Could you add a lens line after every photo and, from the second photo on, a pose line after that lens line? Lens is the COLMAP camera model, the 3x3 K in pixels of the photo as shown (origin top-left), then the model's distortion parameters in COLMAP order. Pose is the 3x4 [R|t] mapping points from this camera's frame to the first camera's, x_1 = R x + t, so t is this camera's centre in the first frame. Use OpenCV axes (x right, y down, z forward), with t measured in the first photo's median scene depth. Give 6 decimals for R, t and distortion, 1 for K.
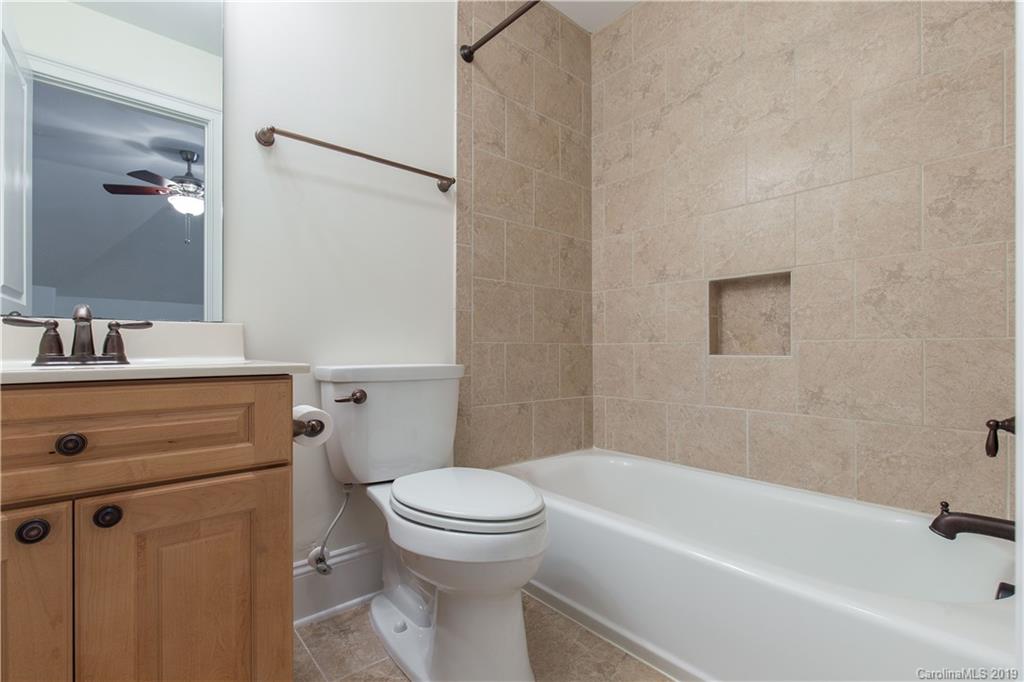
lens RADIAL K [[468.4, 0, 512.5], [0, 468.4, 342.0], [0, 0, 1]] dist [0.010203, -0.002158]
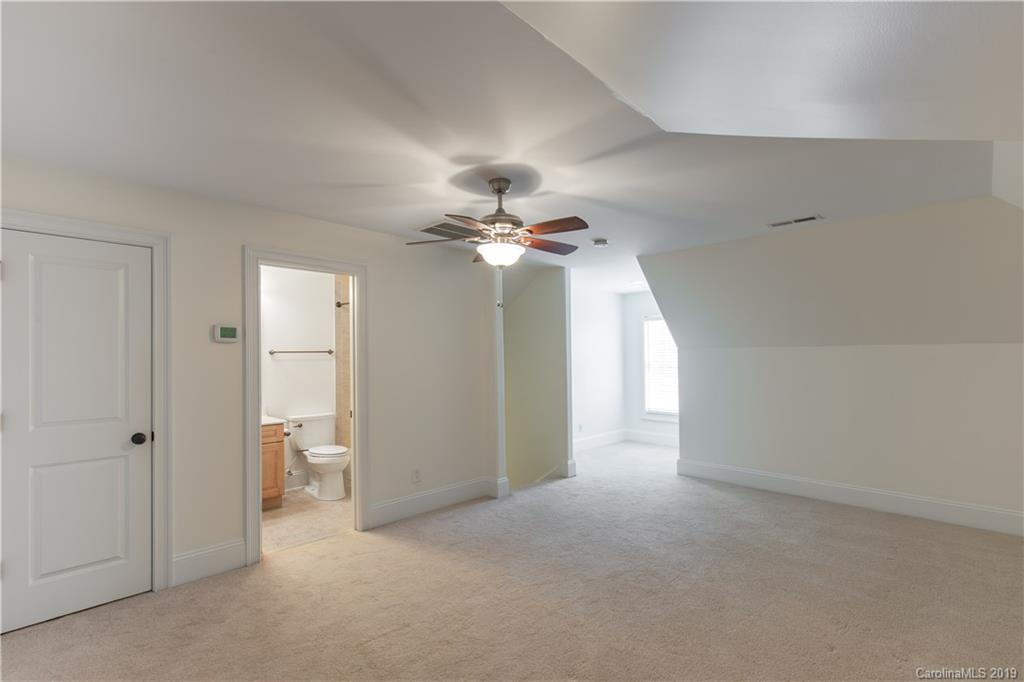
lens RADIAL K [[468.4, 0, 510.0], [0, 468.4, 346.8], [0, 0, 1]] dist [0.010203, -0.002158]
pose [[0.997461, -0.018275, 0.068834, 1.003166], [0.018773, 0.999802, -0.006590, -0.417057], [-0.068700, 0.007866, 0.997606, -2.601773]]
